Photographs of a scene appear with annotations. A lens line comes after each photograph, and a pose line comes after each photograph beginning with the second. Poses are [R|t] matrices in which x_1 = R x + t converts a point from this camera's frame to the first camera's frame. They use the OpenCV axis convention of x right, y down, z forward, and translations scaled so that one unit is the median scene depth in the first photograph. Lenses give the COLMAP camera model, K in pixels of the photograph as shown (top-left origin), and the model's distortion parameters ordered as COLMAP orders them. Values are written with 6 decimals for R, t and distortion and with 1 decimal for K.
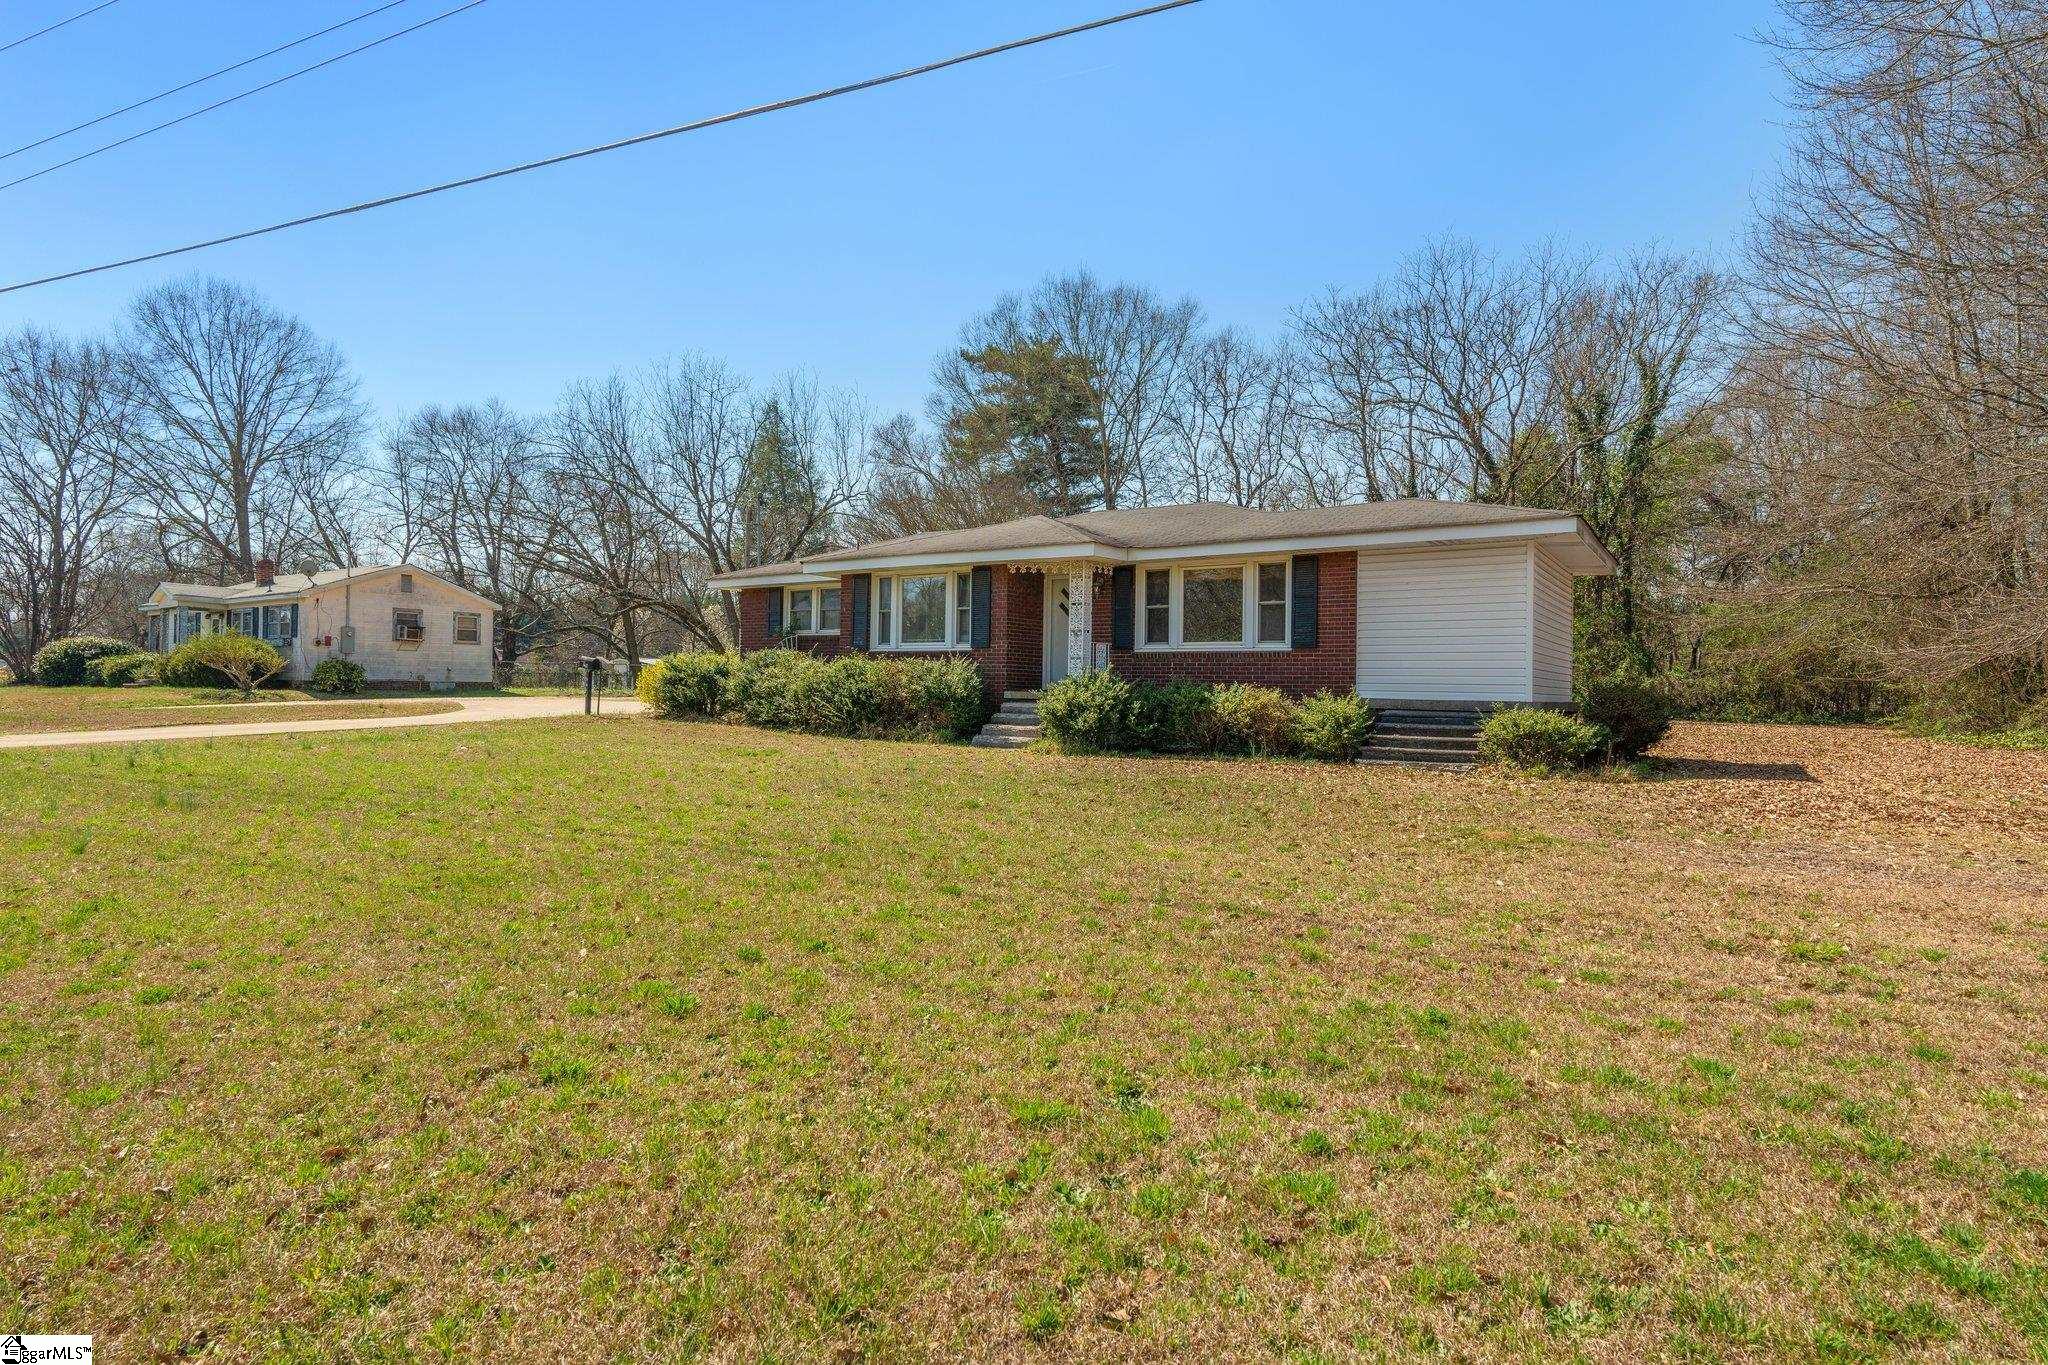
lens RADIAL K [[1084.0, 0, 1024.0], [0, 1084.0, 682.5], [0, 0, 1]] dist [-0.002649, -0.000018]
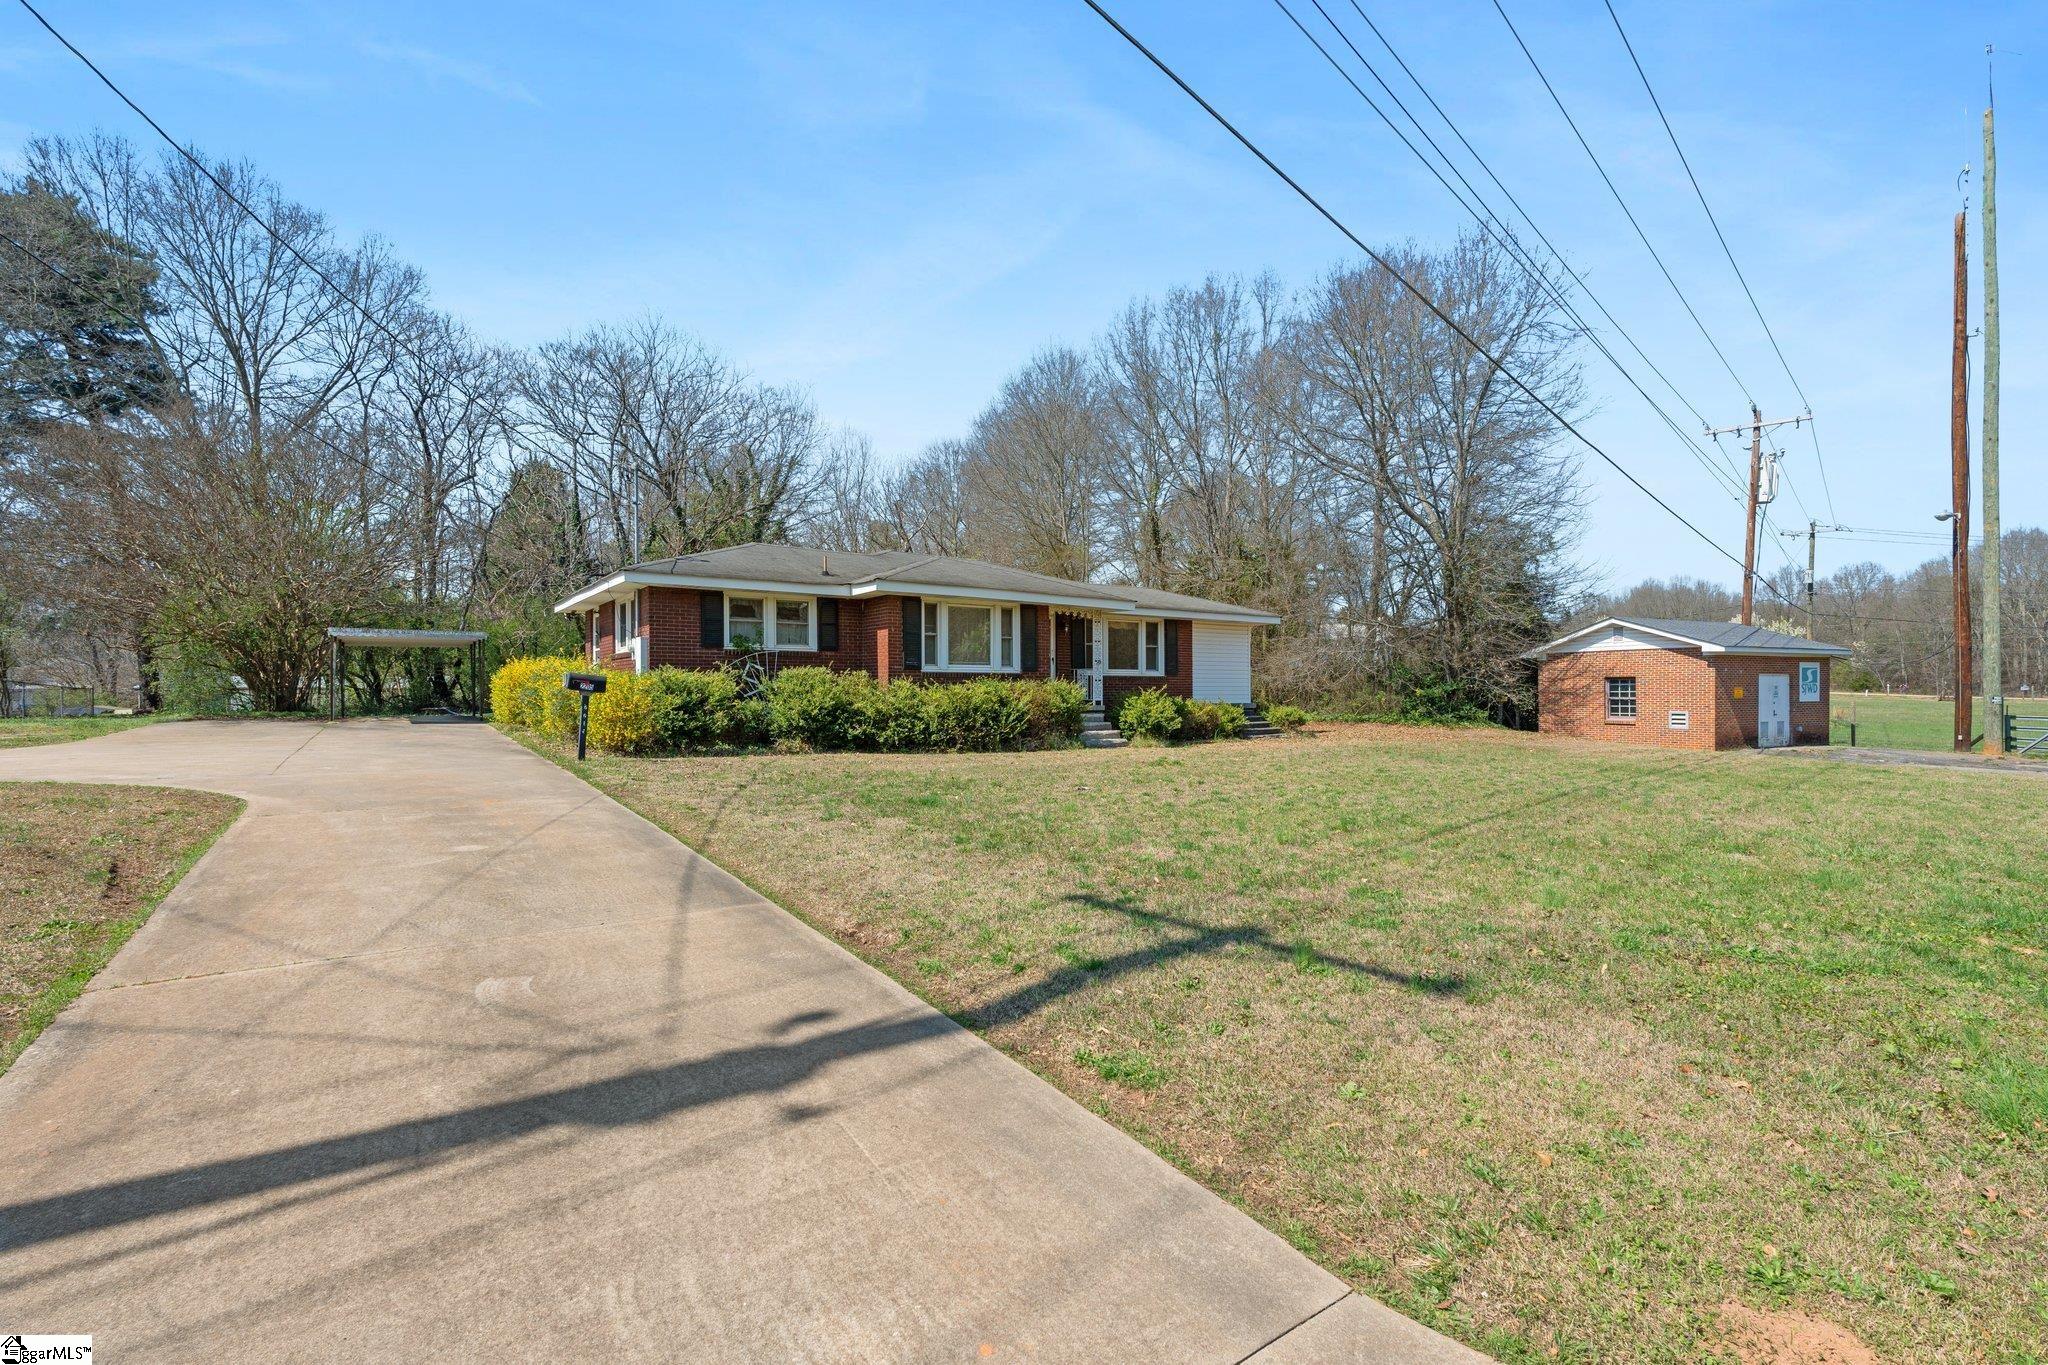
lens RADIAL K [[968.8, 0, 1069.5], [0, 968.8, 683.5], [0, 0, 1]] dist [0.000095, -0.000015]
pose [[0.276536, -0.003215, 0.960998, -1.087601], [0.004767, 0.999987, 0.001974, -0.020407], [-0.960992, 0.004036, 0.276548, 0.664589]]
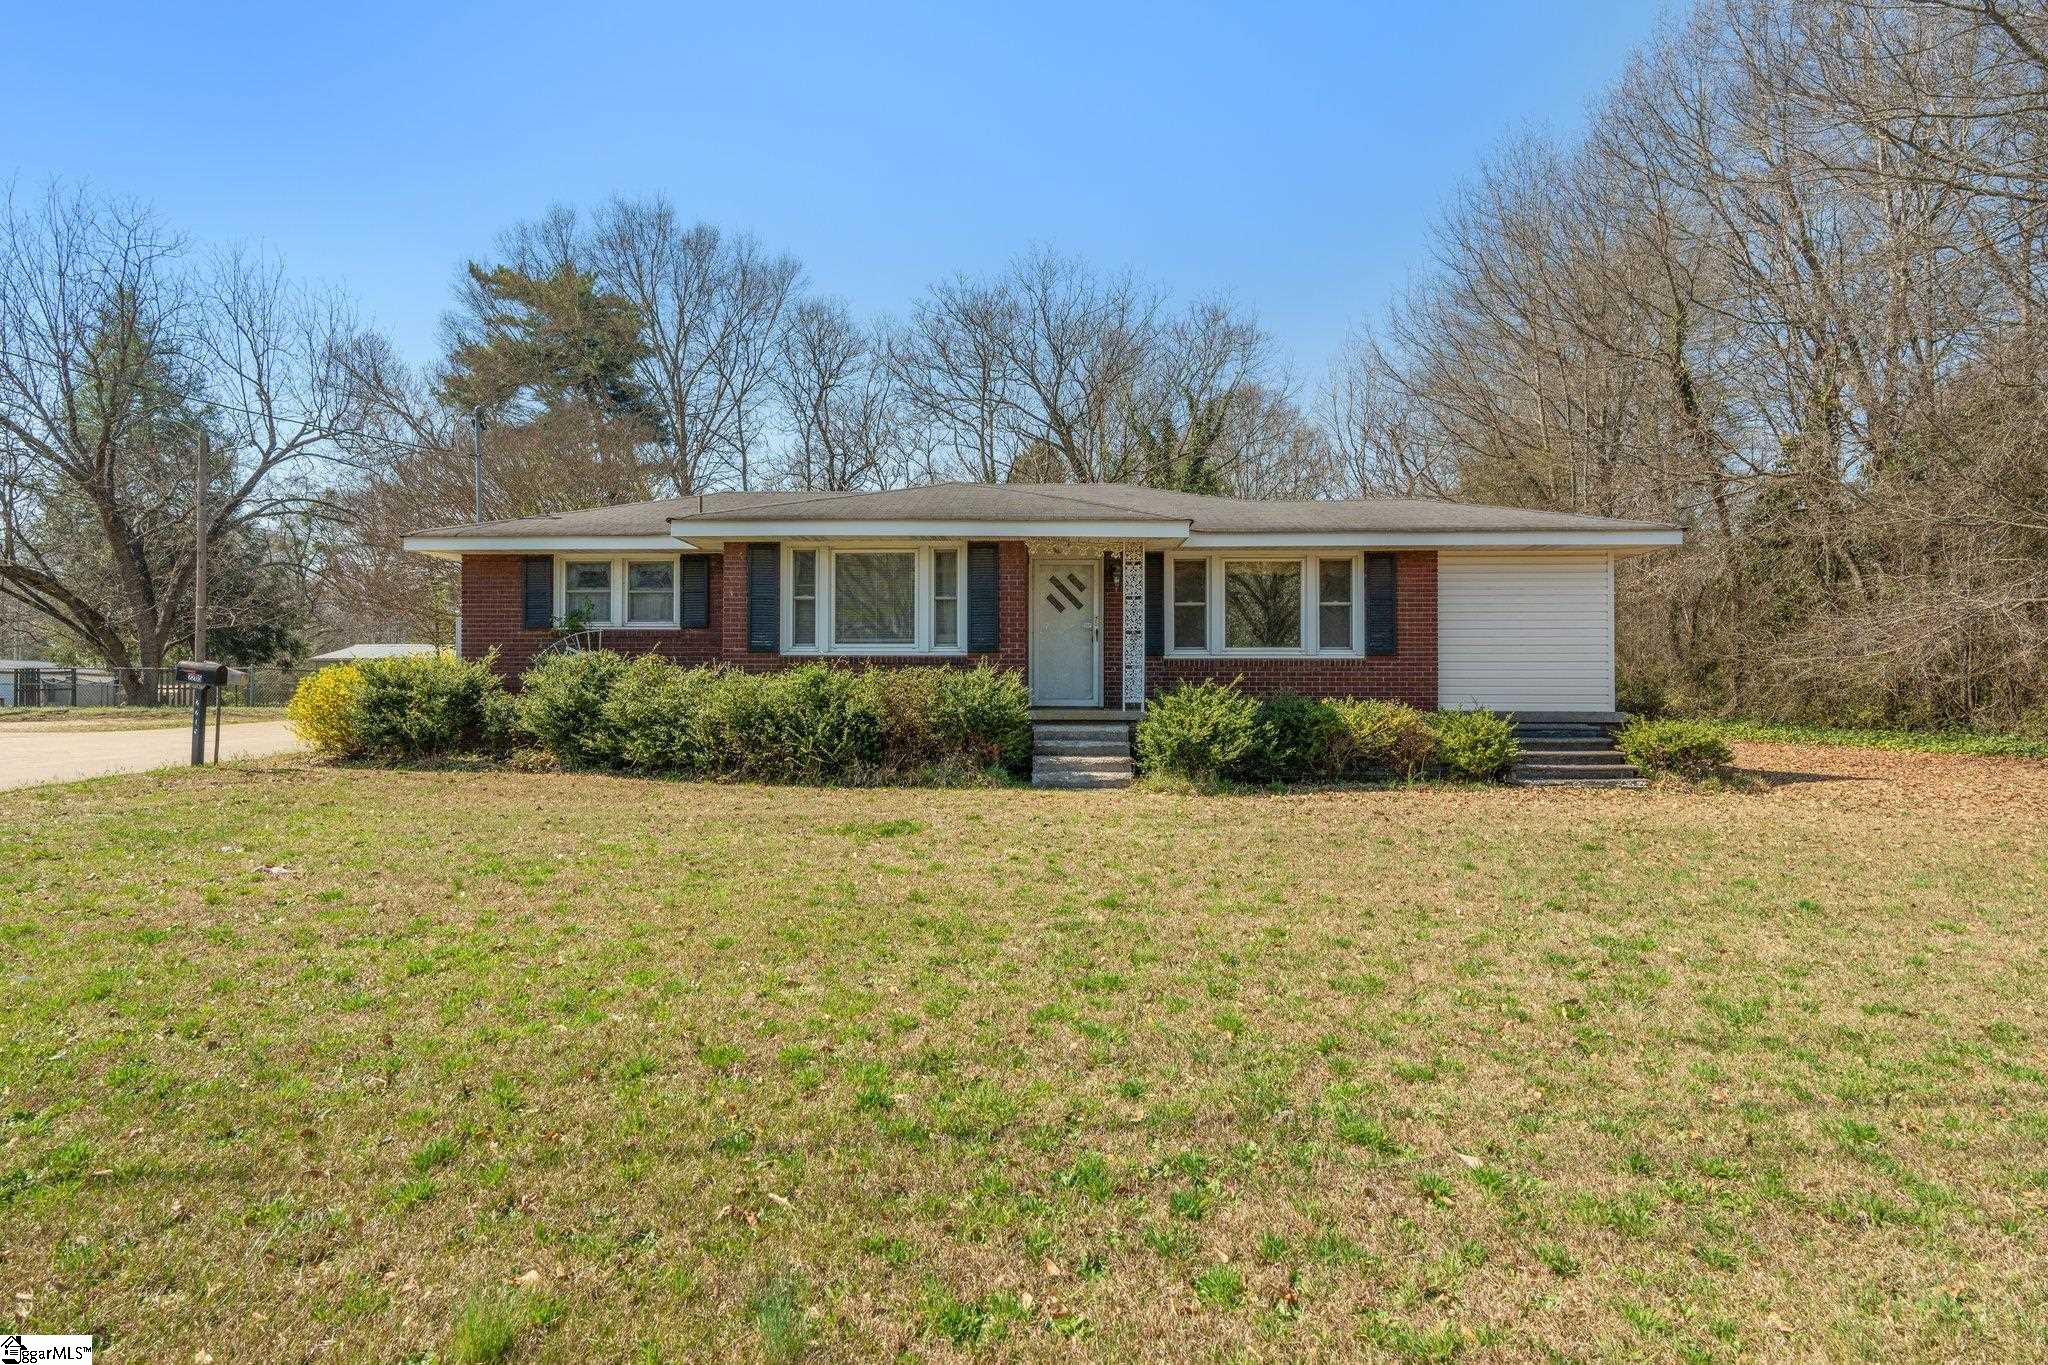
lens RADIAL K [[1084.0, 0, 1024.0], [0, 1084.0, 682.5], [0, 0, 1]] dist [-0.002649, -0.000018]
pose [[0.834767, -0.007339, 0.550554, -0.428512], [0.008005, 0.999967, 0.001192, -0.012059], [-0.550545, 0.003412, 0.834798, 0.374724]]
